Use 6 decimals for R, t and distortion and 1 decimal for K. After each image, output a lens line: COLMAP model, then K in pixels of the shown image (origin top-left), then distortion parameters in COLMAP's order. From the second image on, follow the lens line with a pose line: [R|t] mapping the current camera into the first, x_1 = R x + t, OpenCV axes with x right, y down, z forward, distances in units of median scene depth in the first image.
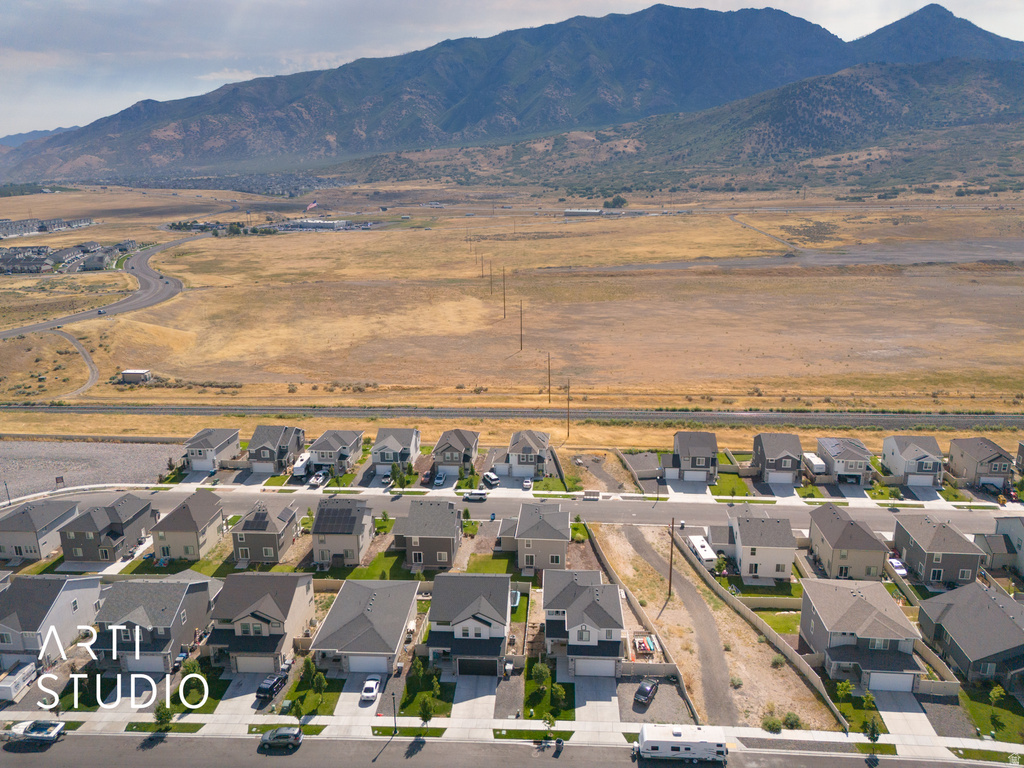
lens RADIAL K [[753.7, 0, 515.2], [0, 753.7, 384.9], [0, 0, 1]] dist [0.071969, -0.066256]
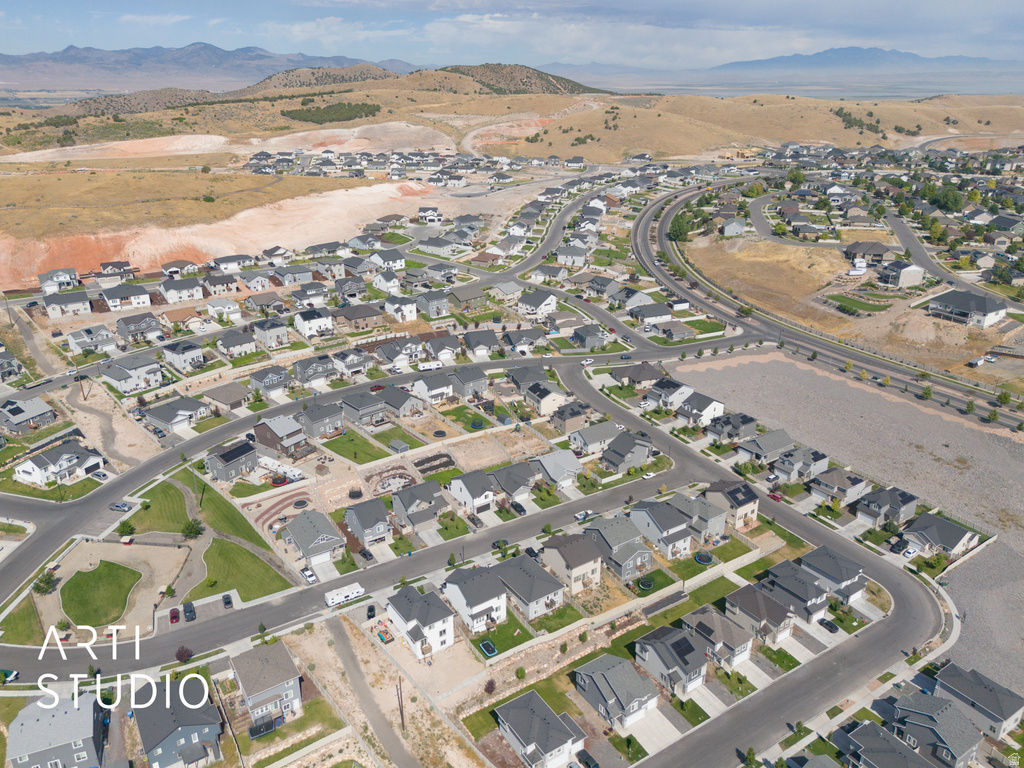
lens RADIAL K [[753.7, 0, 516.2], [0, 753.7, 388.2], [0, 0, 1]] dist [0.071969, -0.066256]
pose [[-0.786734, 0.245827, -0.566232, 0.284972], [-0.158633, 0.805965, 0.570313, -0.419847], [0.596561, 0.538507, -0.595084, 0.699807]]
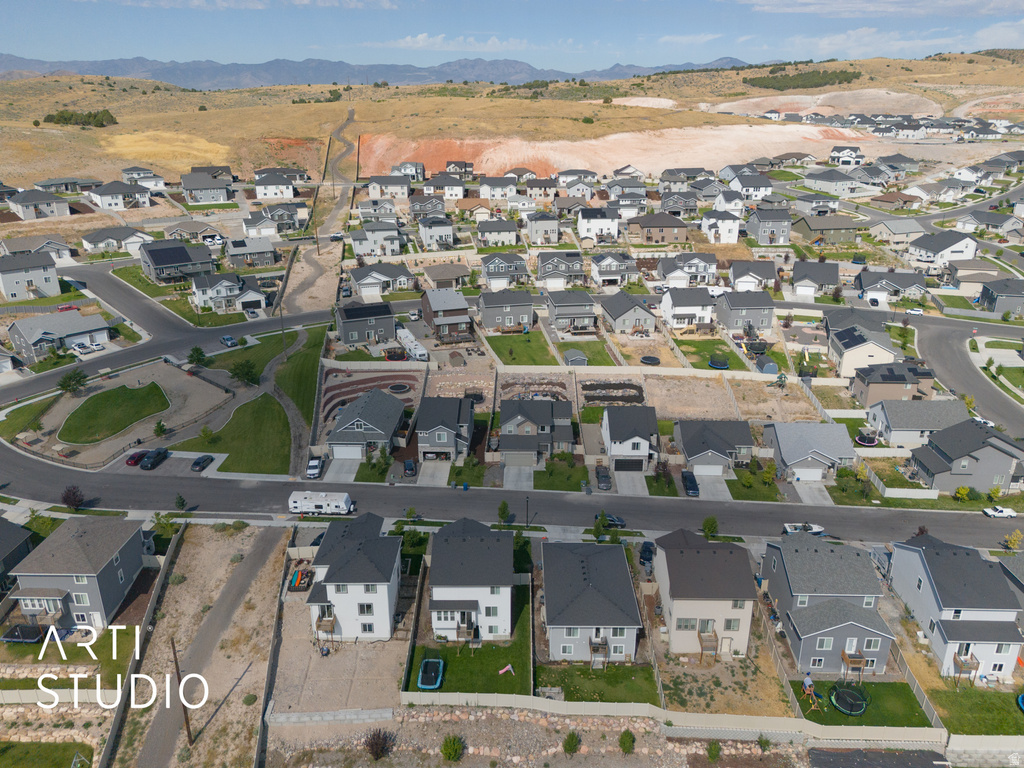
lens RADIAL K [[753.7, 0, 515.7], [0, 753.7, 388.9], [0, 0, 1]] dist [0.071969, -0.066256]
pose [[-0.998532, 0.027611, -0.046601, -0.026490], [-0.006248, 0.795881, 0.605421, -0.171018], [0.053805, 0.604823, -0.794540, 0.610813]]
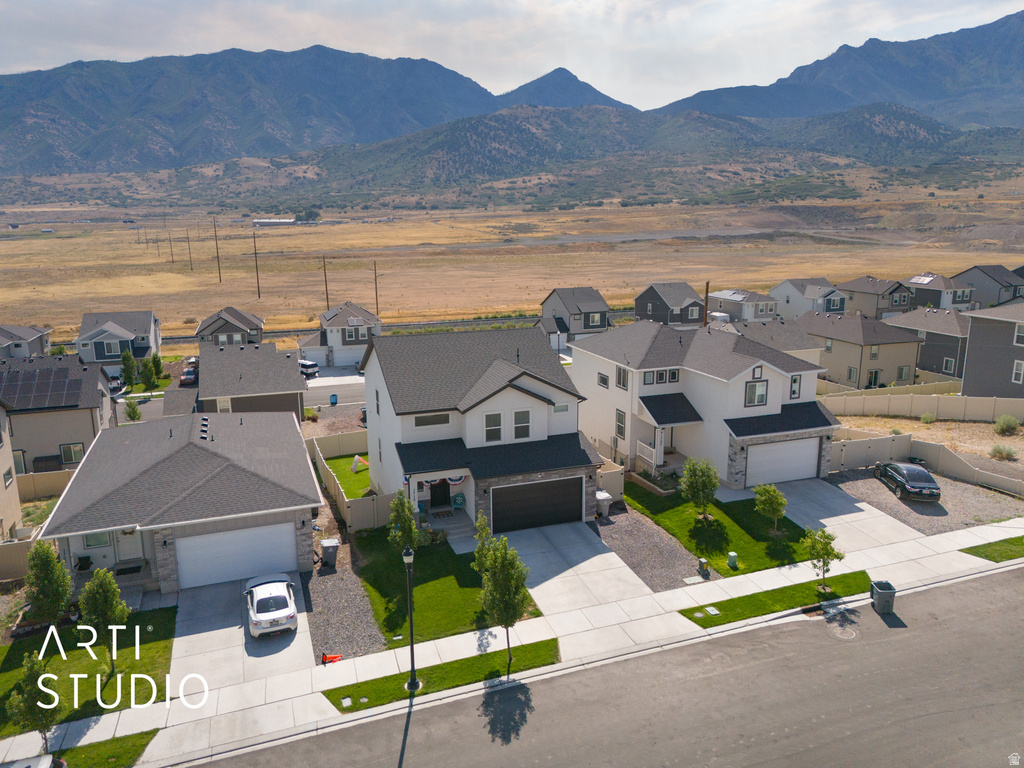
lens RADIAL K [[753.7, 0, 515.3], [0, 753.7, 385.1], [0, 0, 1]] dist [0.071969, -0.066256]
pose [[0.917562, -0.086090, 0.388161, -0.073446], [0.106209, 0.993872, -0.030632, 0.112056], [-0.383145, 0.069333, 0.921083, 0.222881]]
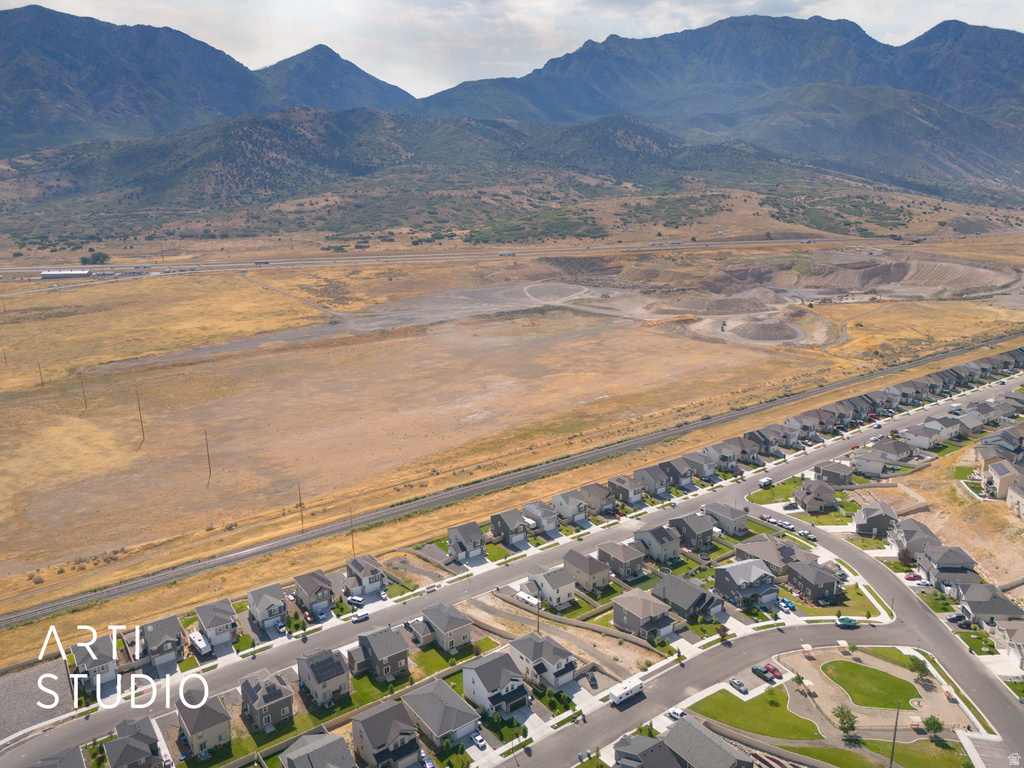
lens RADIAL K [[753.7, 0, 514.4], [0, 753.7, 385.0], [0, 0, 1]] dist [0.071969, -0.066256]
pose [[0.766136, -0.165016, 0.621132, -0.384686], [0.176879, 0.983290, 0.043058, -0.171622], [-0.617858, 0.076877, 0.782522, -0.185977]]
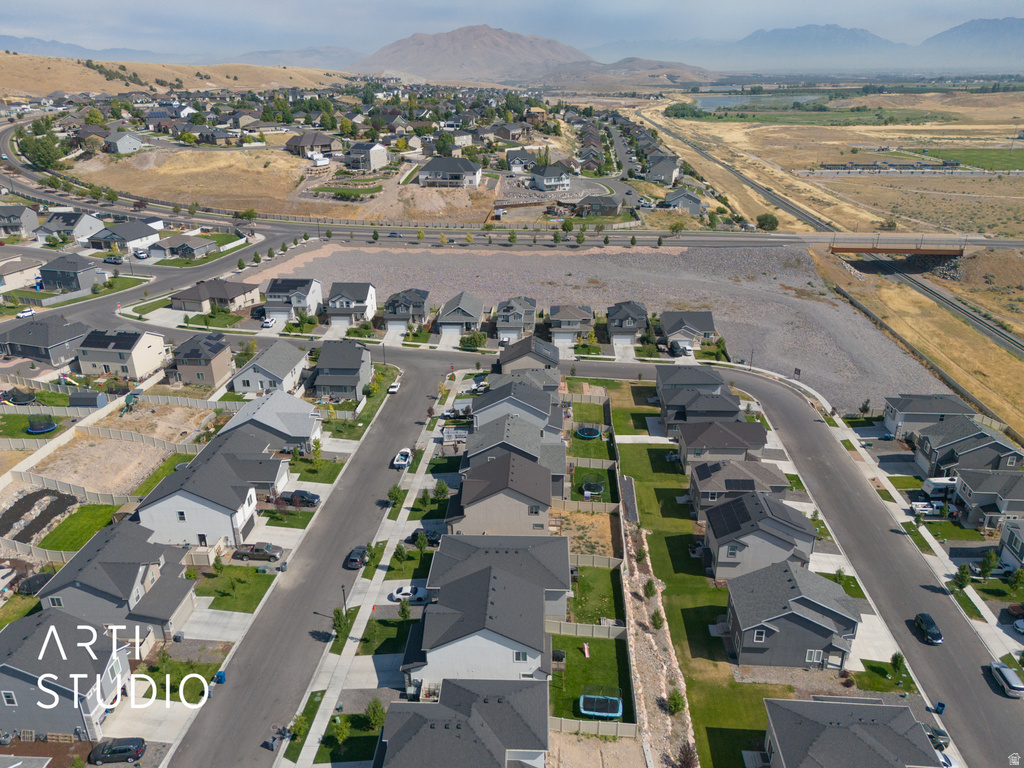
lens RADIAL K [[753.7, 0, 516.9], [0, 753.7, 384.9], [0, 0, 1]] dist [0.071969, -0.066256]
pose [[0.021244, 0.397715, -0.917263, 0.219119], [-0.265307, 0.886819, 0.378370, -0.094099], [0.963930, 0.235318, 0.124357, 0.328319]]
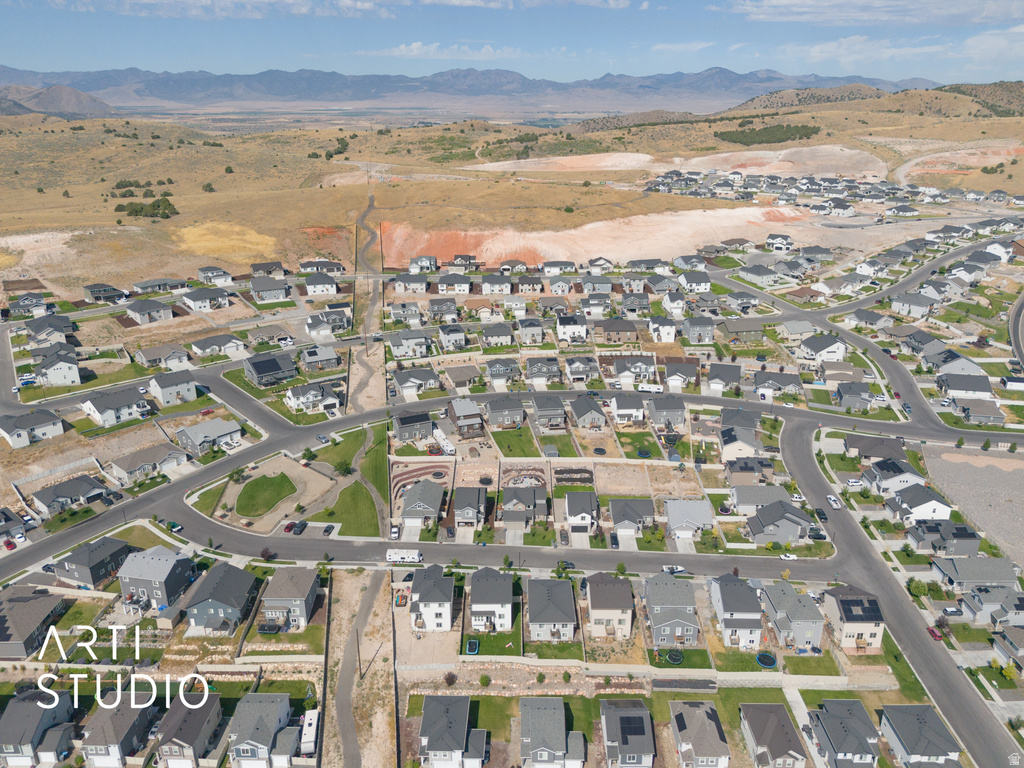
lens RADIAL K [[753.7, 0, 515.5], [0, 753.7, 389.6], [0, 0, 1]] dist [0.071969, -0.066256]
pose [[-0.997953, 0.032643, -0.054997, -0.010531], [-0.006869, 0.800250, 0.599627, -0.451865], [0.063585, 0.598777, -0.798388, 0.819246]]
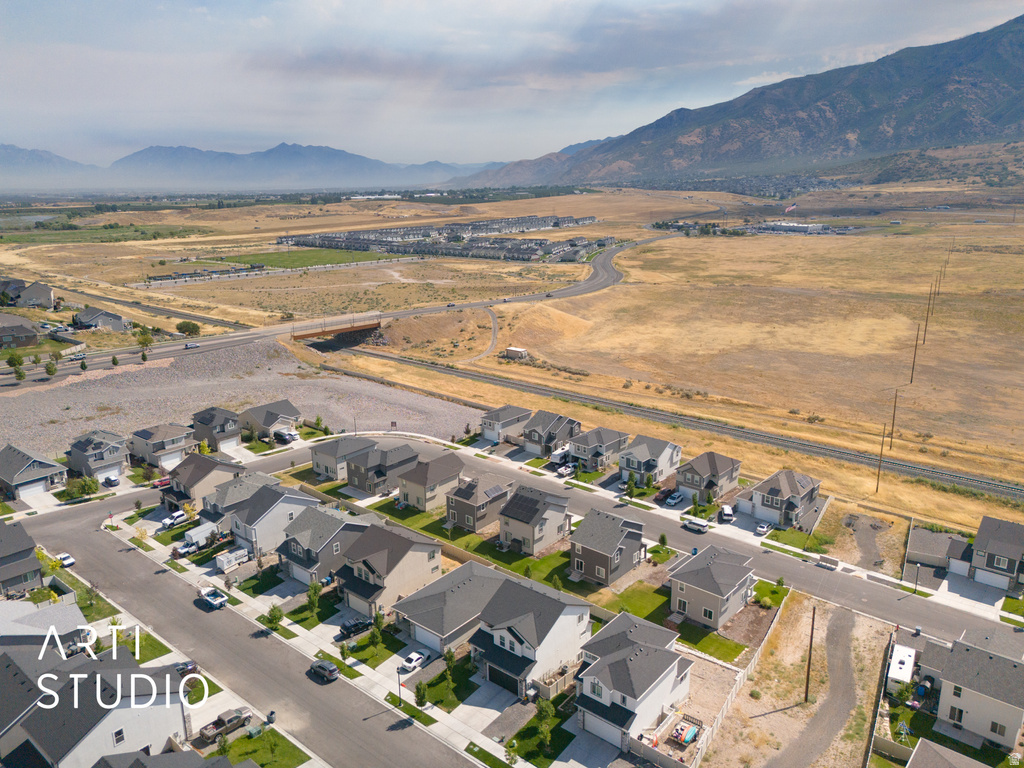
lens RADIAL K [[753.7, 0, 516.3], [0, 753.7, 382.8], [0, 0, 1]] dist [0.071969, -0.066256]
pose [[0.808420, 0.156715, -0.567359, 0.162431], [-0.159295, 0.986185, 0.045426, -0.019277], [0.566641, 0.053654, 0.822216, 0.063448]]
